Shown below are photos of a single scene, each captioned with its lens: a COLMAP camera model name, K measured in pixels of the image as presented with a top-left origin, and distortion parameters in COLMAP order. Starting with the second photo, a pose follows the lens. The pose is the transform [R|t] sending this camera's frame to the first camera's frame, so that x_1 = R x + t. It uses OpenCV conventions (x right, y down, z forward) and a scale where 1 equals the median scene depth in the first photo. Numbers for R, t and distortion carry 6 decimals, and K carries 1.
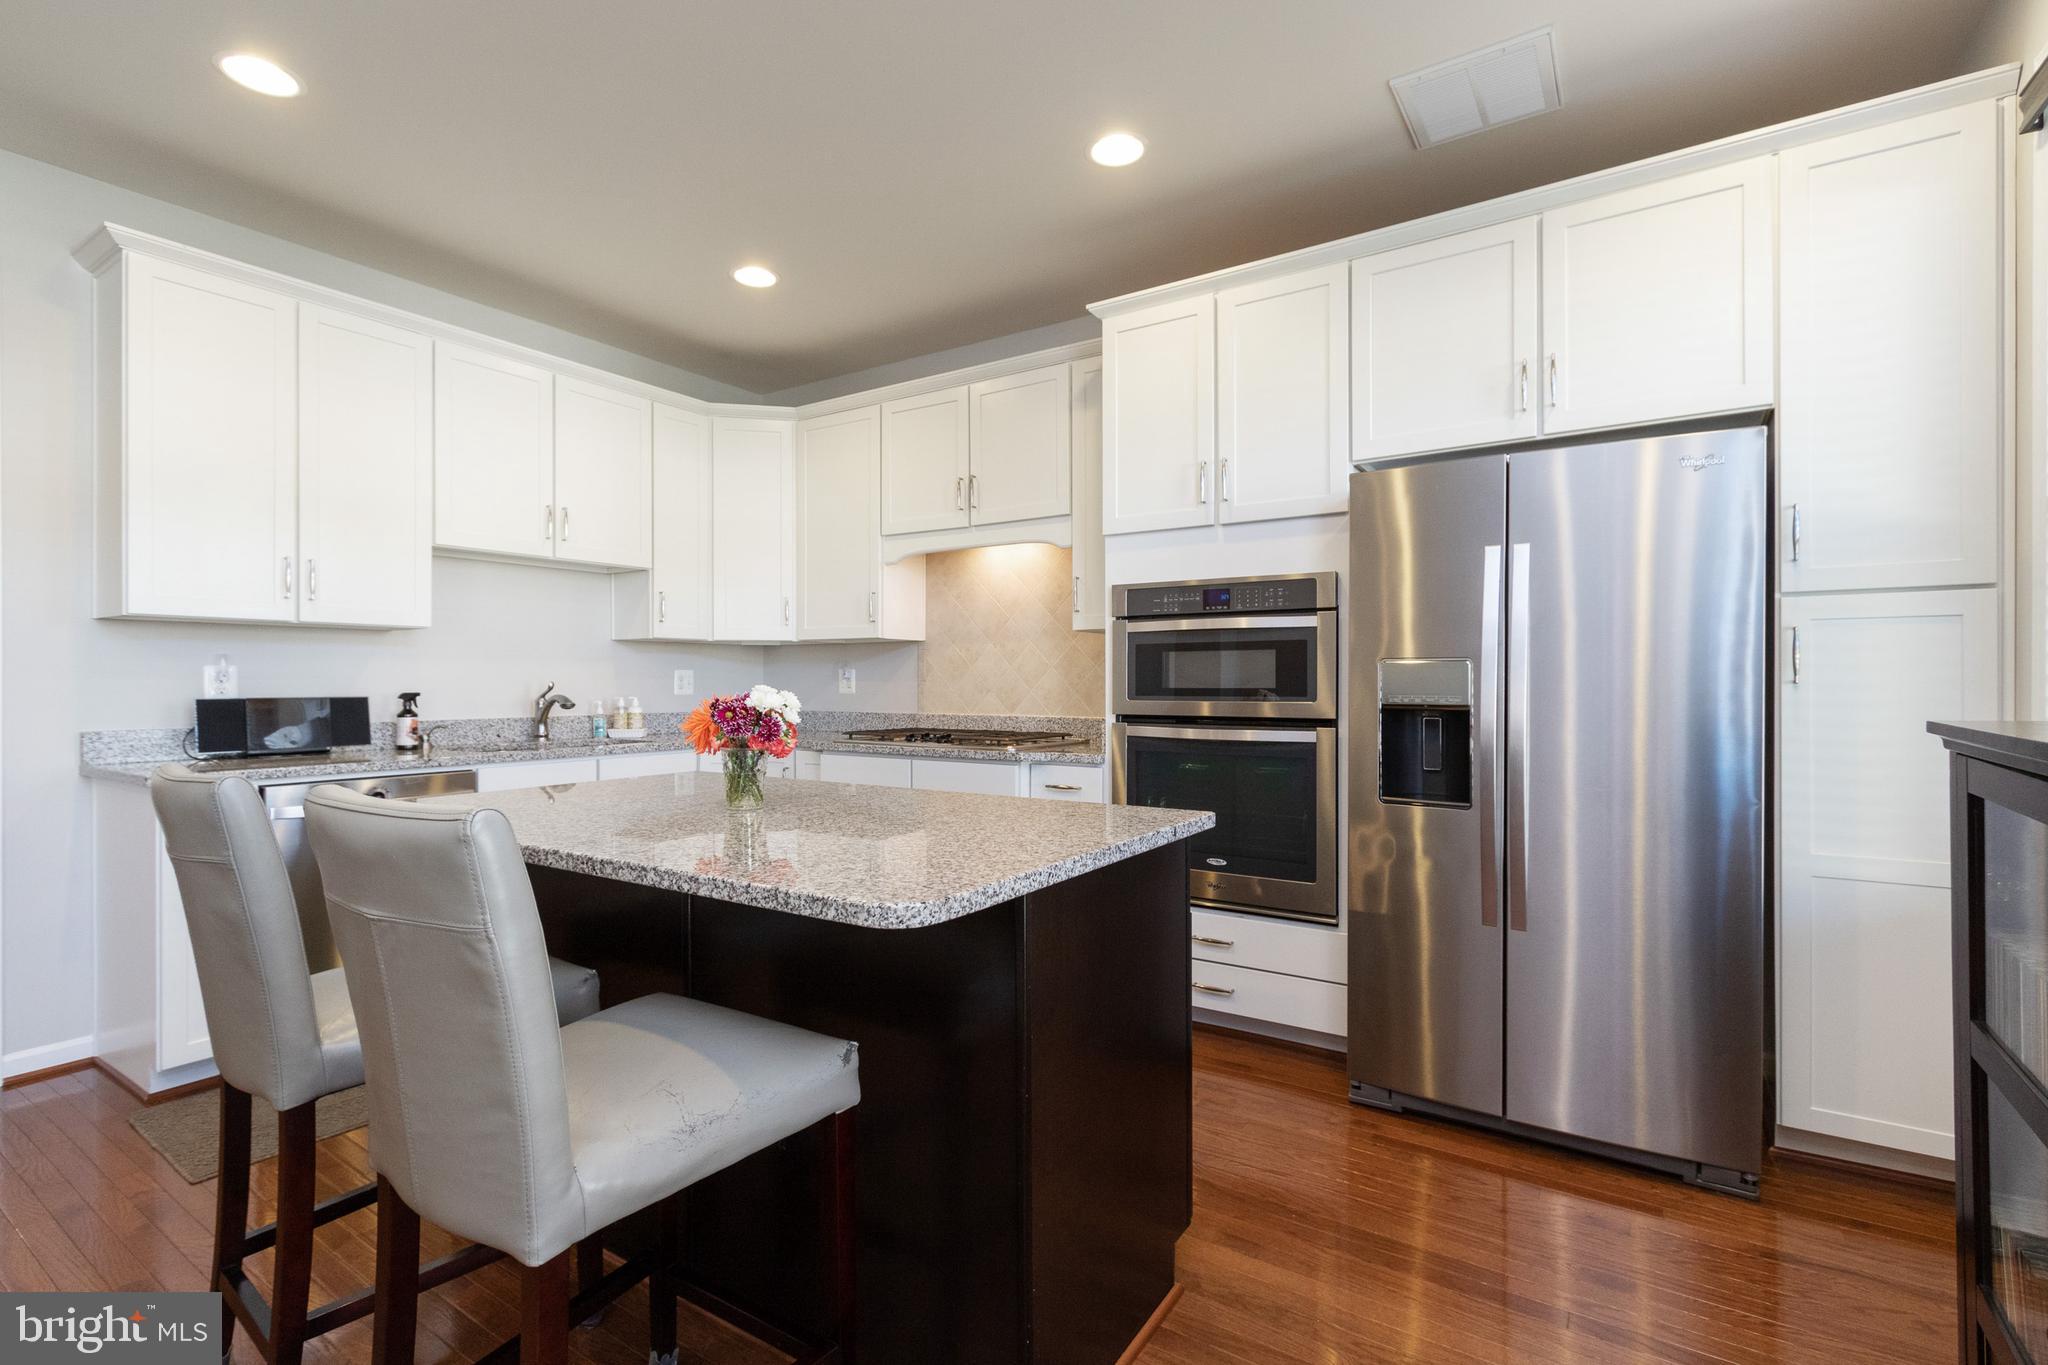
lens RADIAL K [[936.3, 0, 1024.3], [0, 936.3, 683.7], [0, 0, 1]] dist [0.002186, -0.000667]
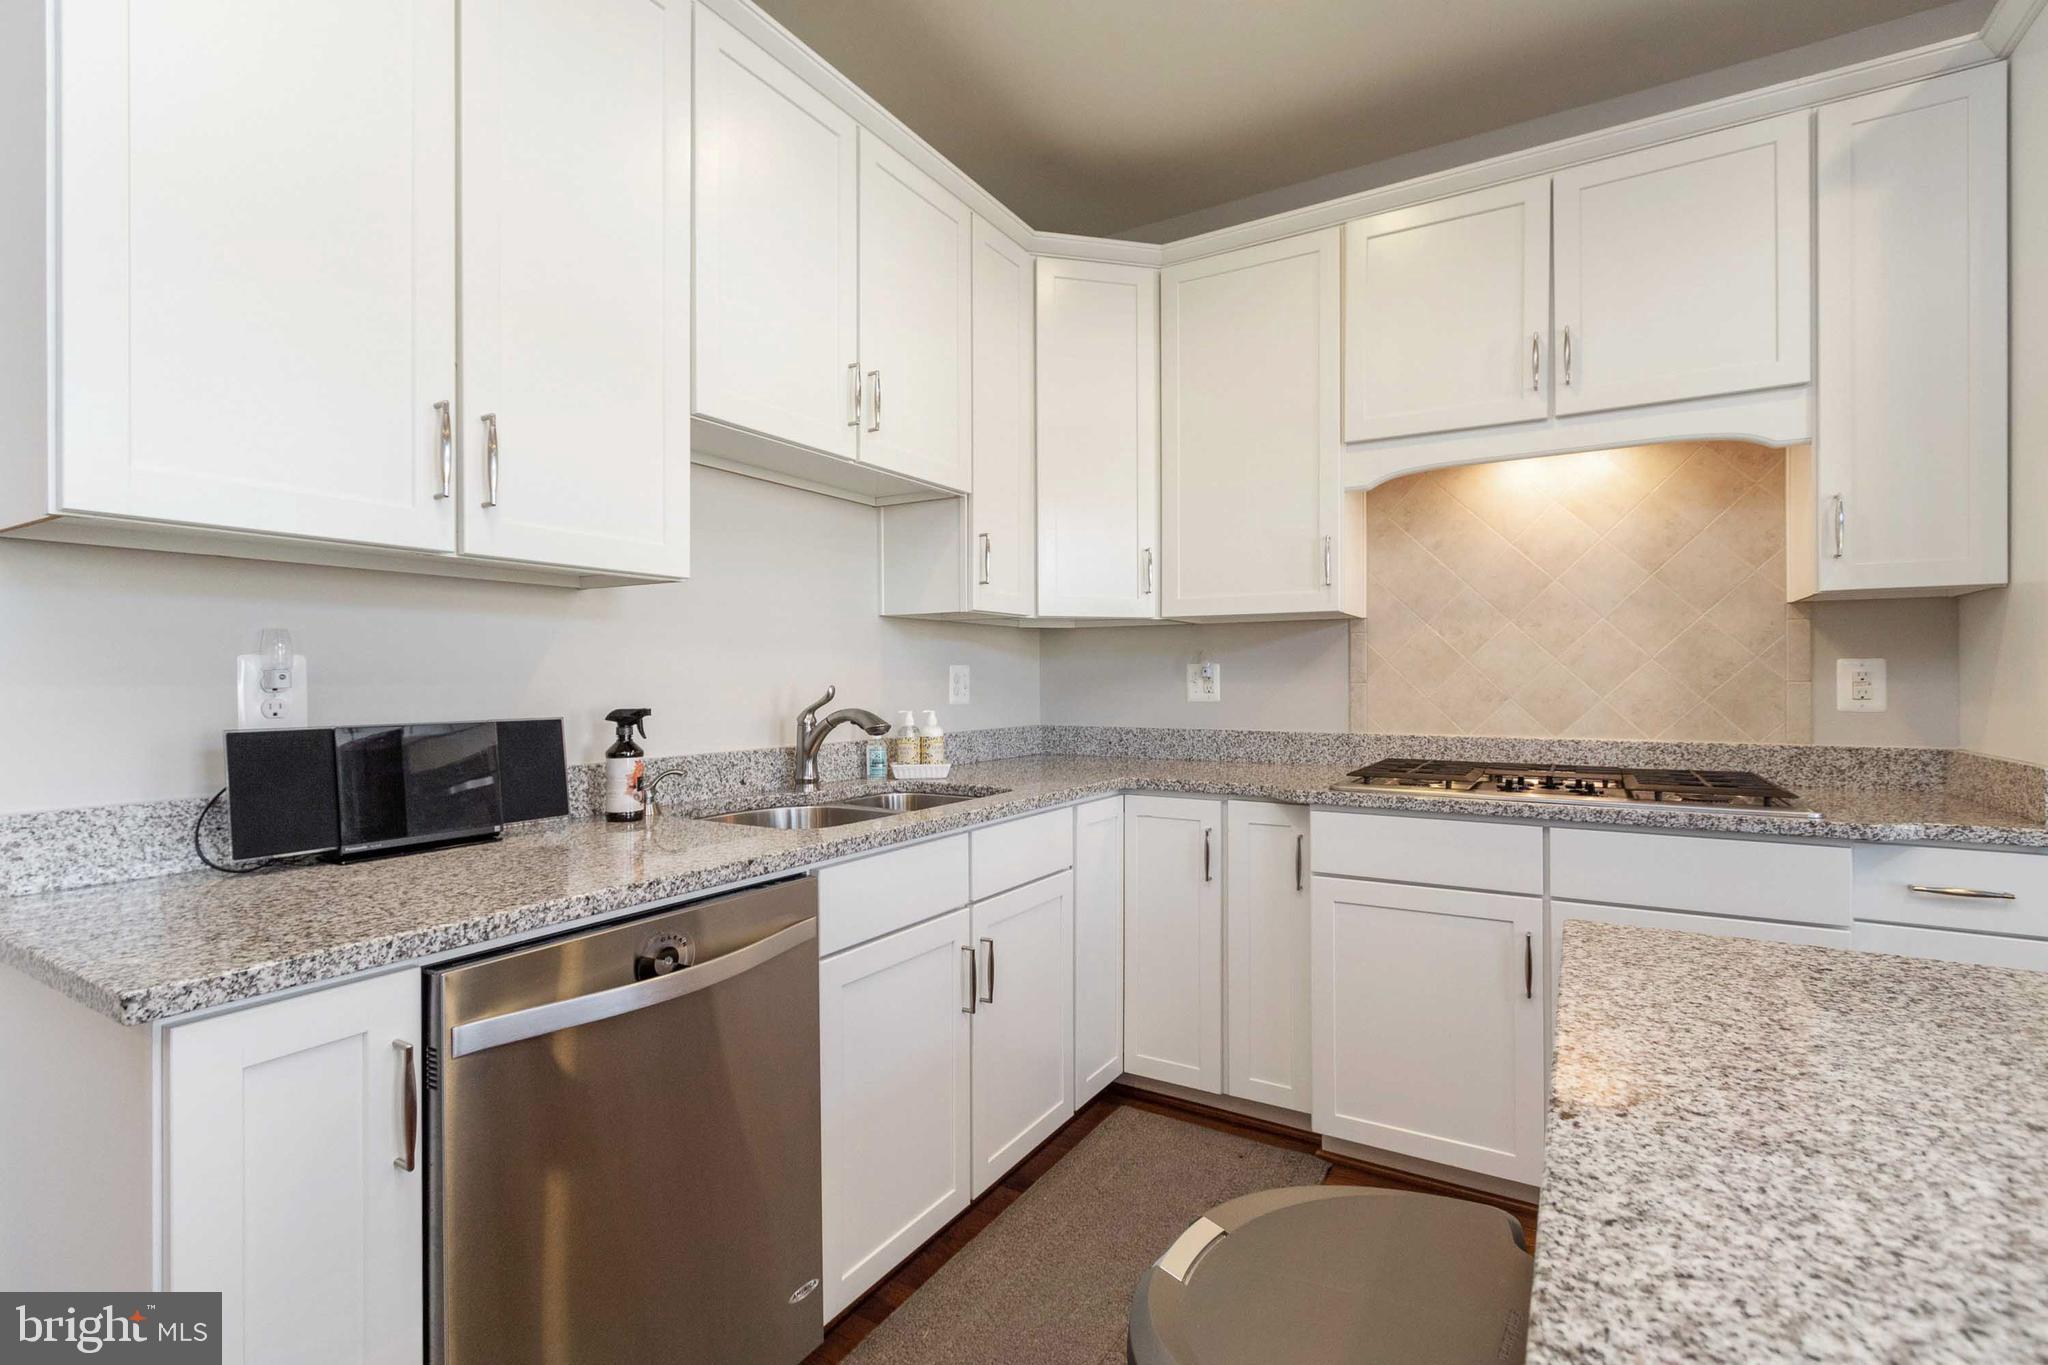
lens RADIAL K [[936.3, 0, 1015.3], [0, 936.3, 680.9], [0, 0, 1]] dist [0.002186, -0.000667]
pose [[0.999343, -0.002721, 0.036151, -0.494905], [0.002740, 0.999996, -0.000466, -0.005296], [-0.036149, 0.000565, 0.999346, 0.513713]]
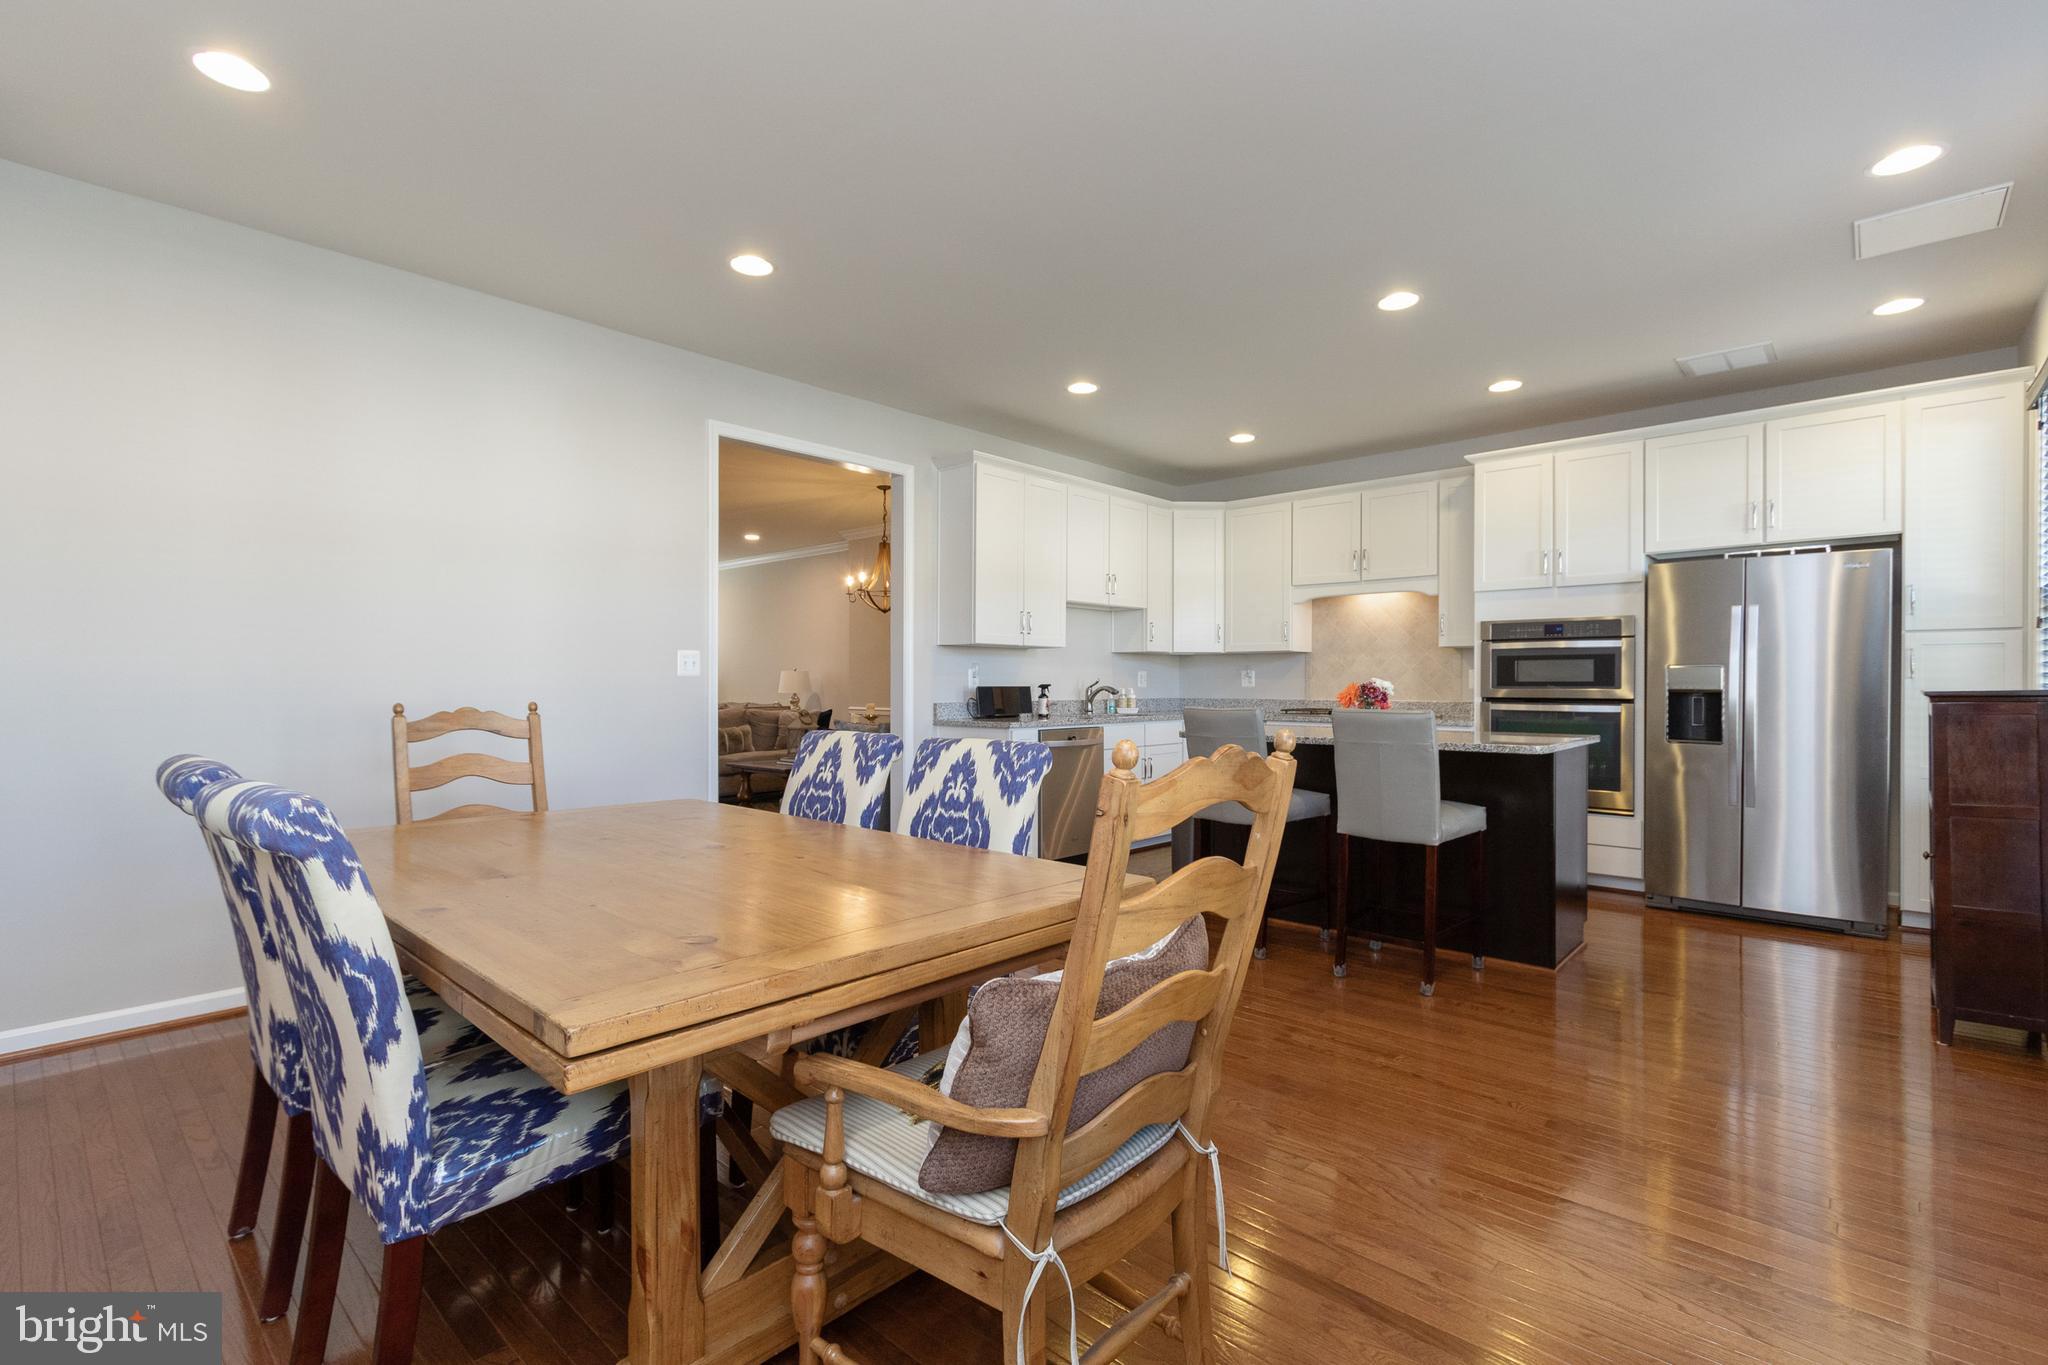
lens RADIAL K [[936.3, 0, 1014.1], [0, 936.3, 688.3], [0, 0, 1]] dist [0.002186, -0.000667]
pose [[0.986214, 0.002736, -0.165455, -0.449738], [-0.002170, 0.999991, 0.003602, 0.011905], [0.165464, -0.003193, 0.986211, -0.799004]]
